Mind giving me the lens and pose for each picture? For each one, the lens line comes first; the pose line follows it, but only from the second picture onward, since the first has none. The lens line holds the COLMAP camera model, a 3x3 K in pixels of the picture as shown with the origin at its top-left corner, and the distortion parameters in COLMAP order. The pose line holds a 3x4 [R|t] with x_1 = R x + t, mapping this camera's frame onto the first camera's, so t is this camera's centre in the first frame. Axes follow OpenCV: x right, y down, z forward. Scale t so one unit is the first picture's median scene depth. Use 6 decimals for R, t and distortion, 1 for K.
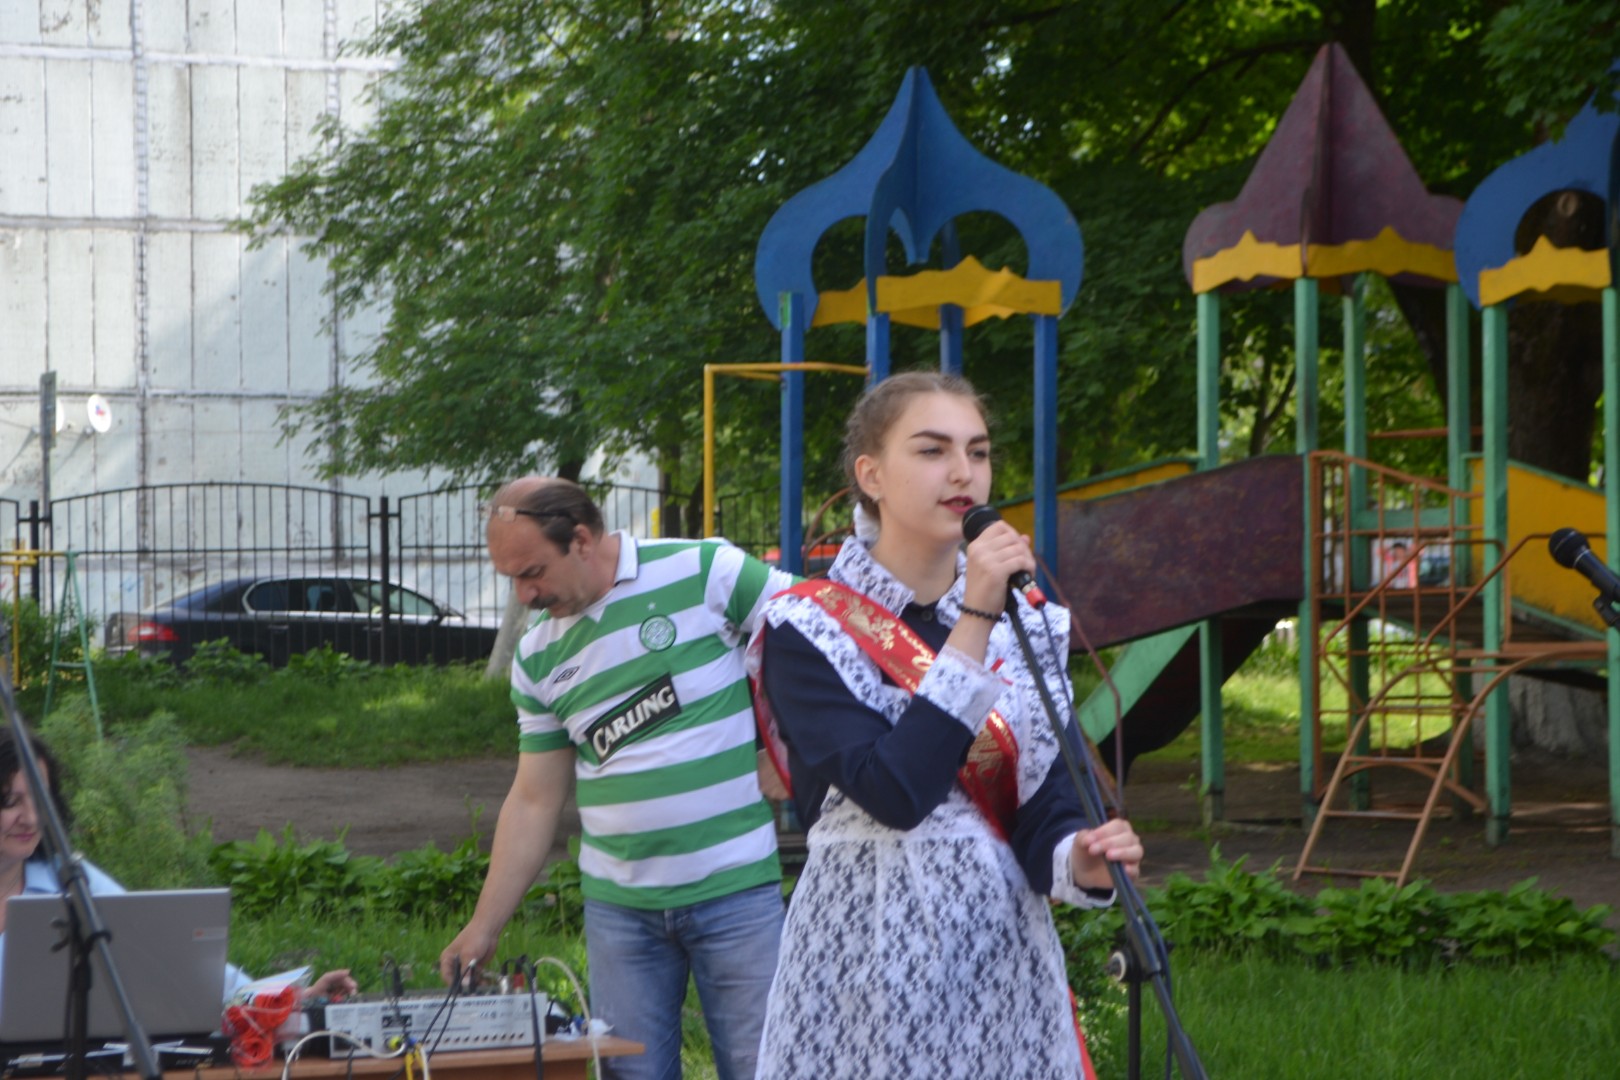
lens RADIAL K [[3776.5, 0, 810.0], [0, 3776.5, 540.0], [0, 0, 1]] dist [-0.040065, 0.343786]
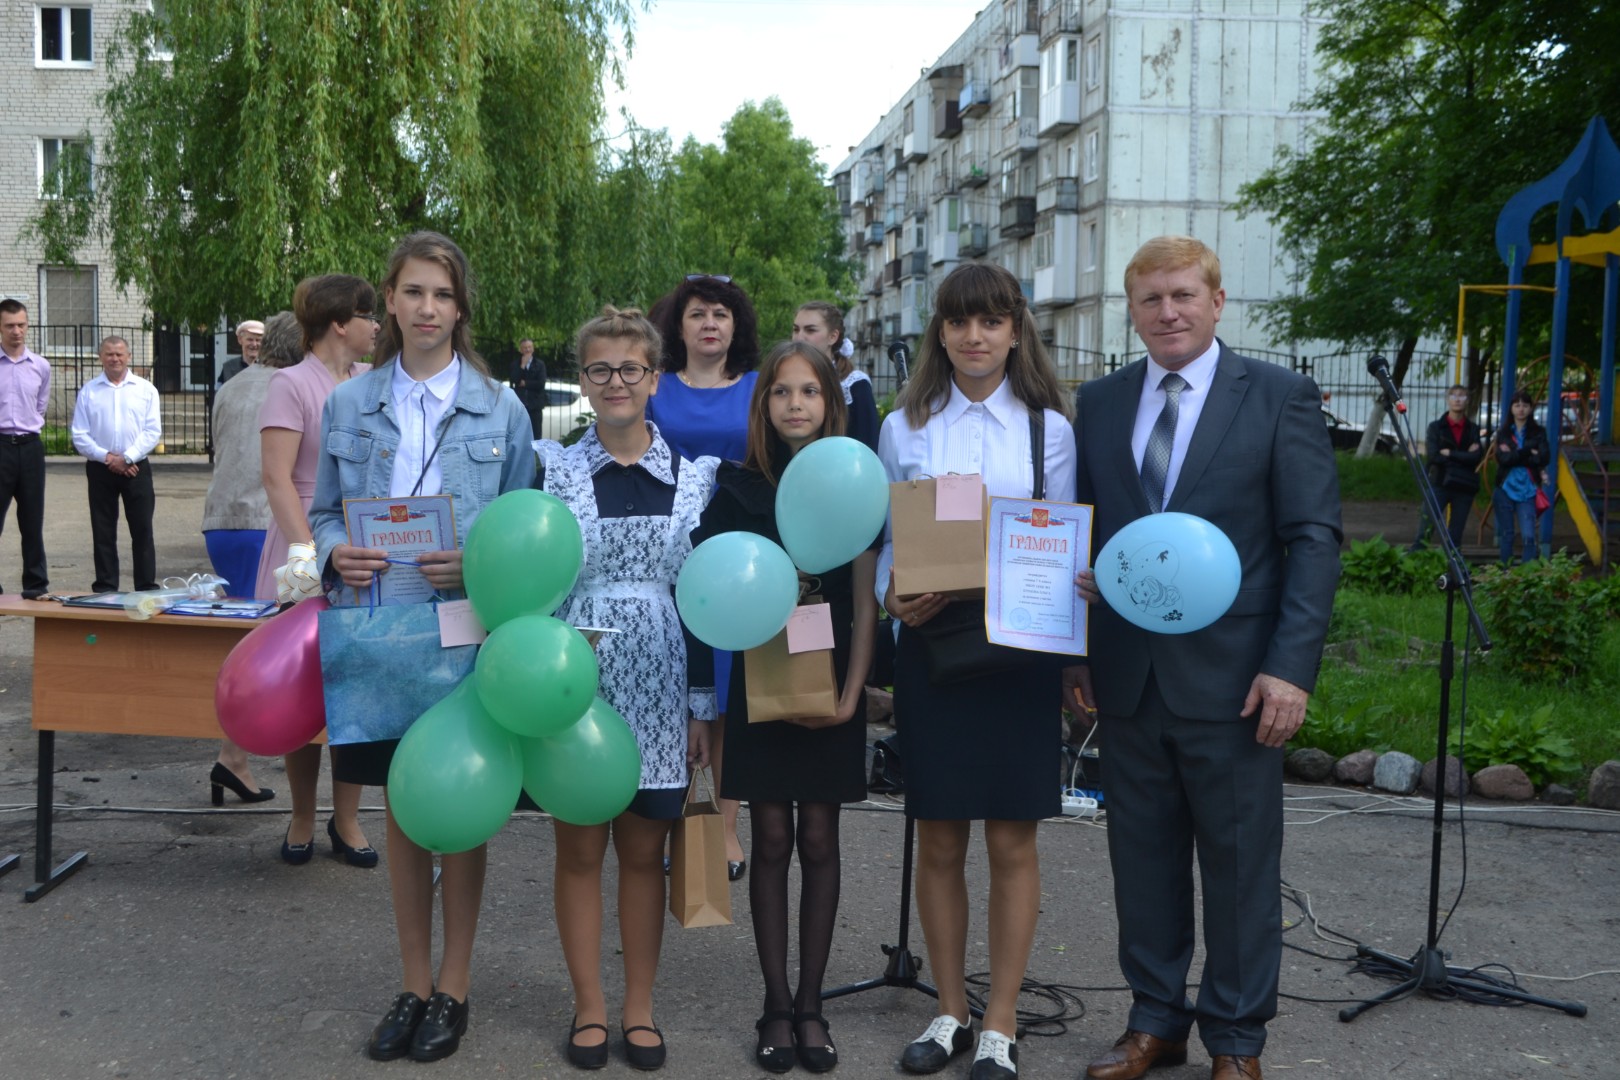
lens RADIAL K [[2071.4, 0, 807.3], [0, 2071.4, 544.7], [0, 0, 1]] dist [-0.013842, -0.033626]
pose [[0.934451, 0.056233, -0.351623, 0.019240], [-0.028031, 0.996004, 0.084791, 0.000982], [0.354987, -0.069376, 0.932294, -0.020442]]
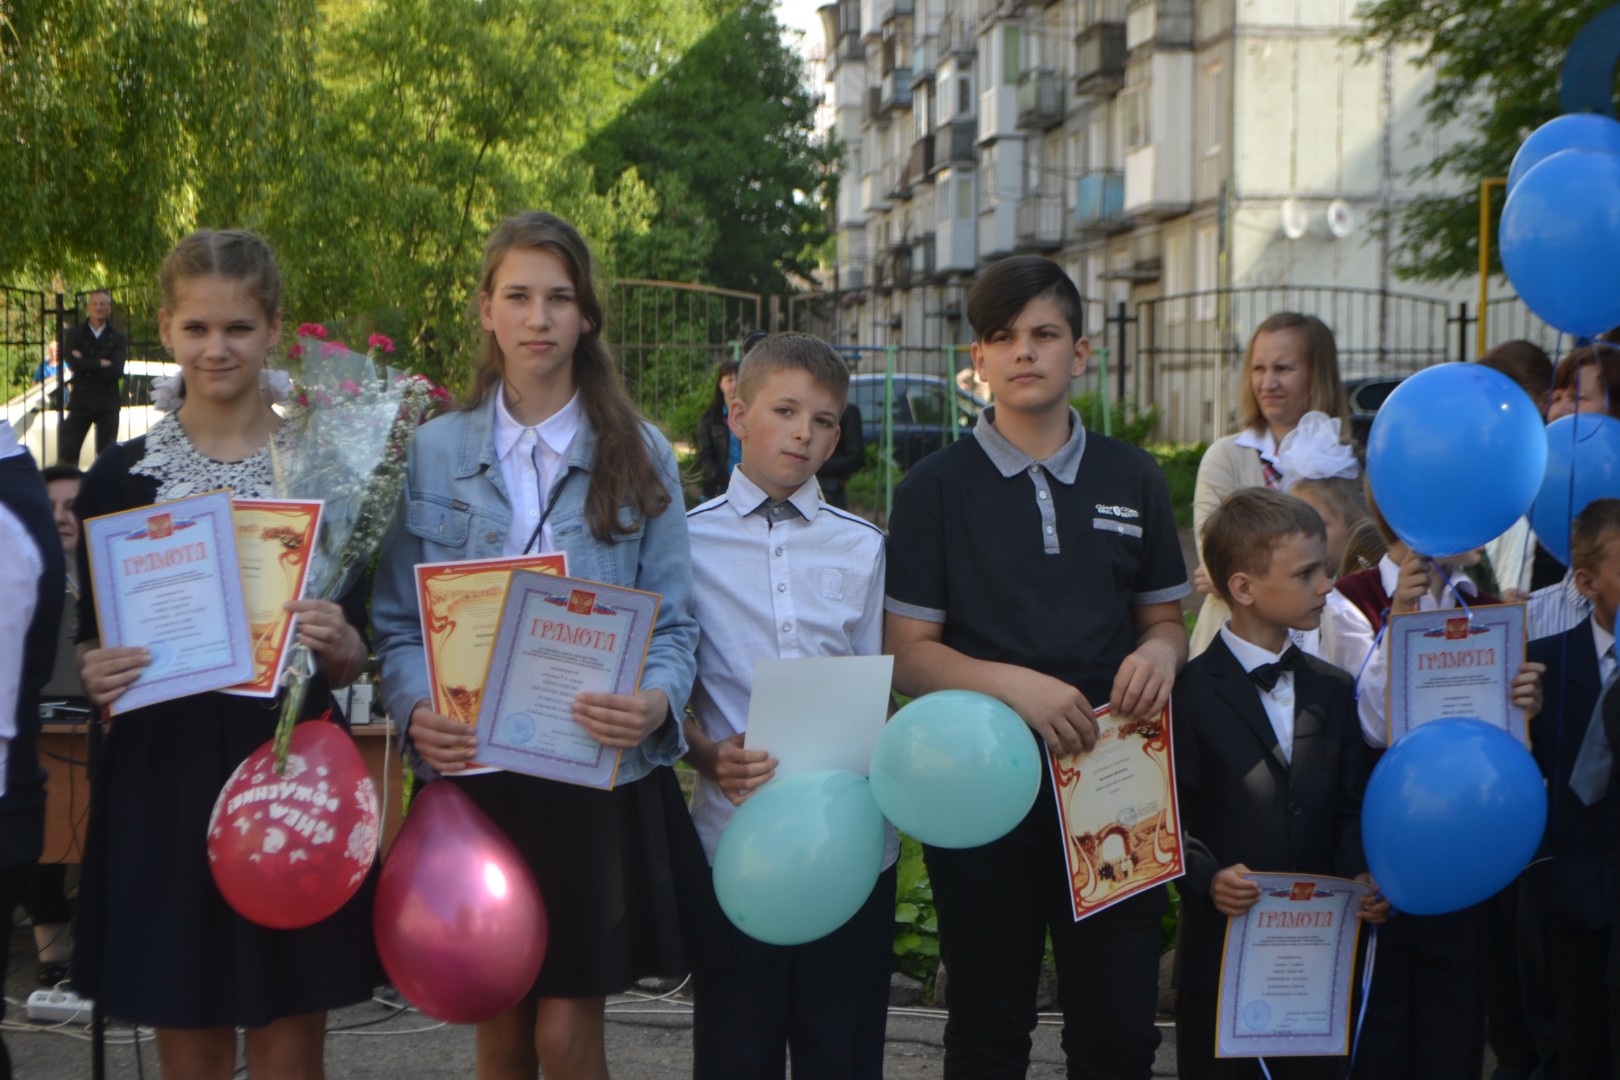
lens RADIAL K [[3776.5, 0, 810.0], [0, 3776.5, 540.0], [0, 0, 1]] dist [-0.040065, 0.343786]
pose [[0.929840, 0.035093, -0.366286, 0.103900], [-0.015902, 0.998344, 0.055280, -0.000795], [0.367619, -0.045577, 0.928859, -0.028075]]
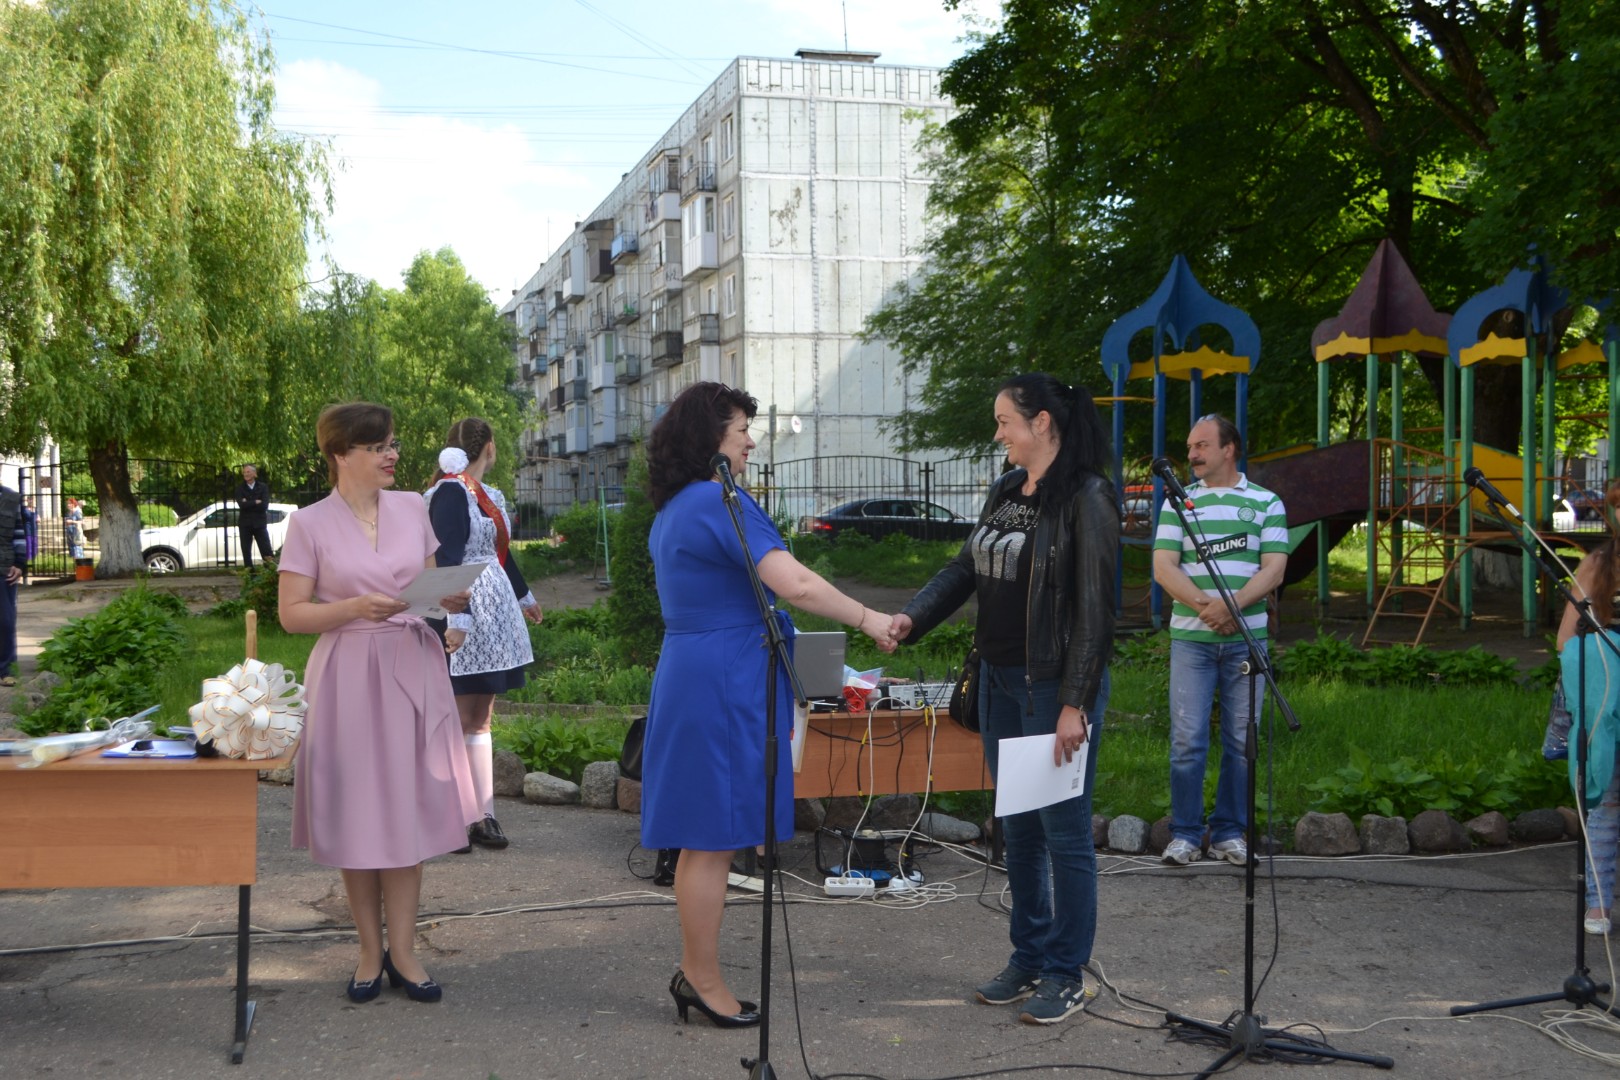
lens RADIAL K [[1785.8, 0, 813.0], [0, 1785.8, 544.5], [0, 0, 1]] dist [-0.017928, -0.017020]
pose [[0.984298, 0.007123, -0.176372, 0.002157], [-0.001172, 0.999427, 0.033824, 0.001024], [0.176511, -0.033086, 0.983742, -0.006170]]
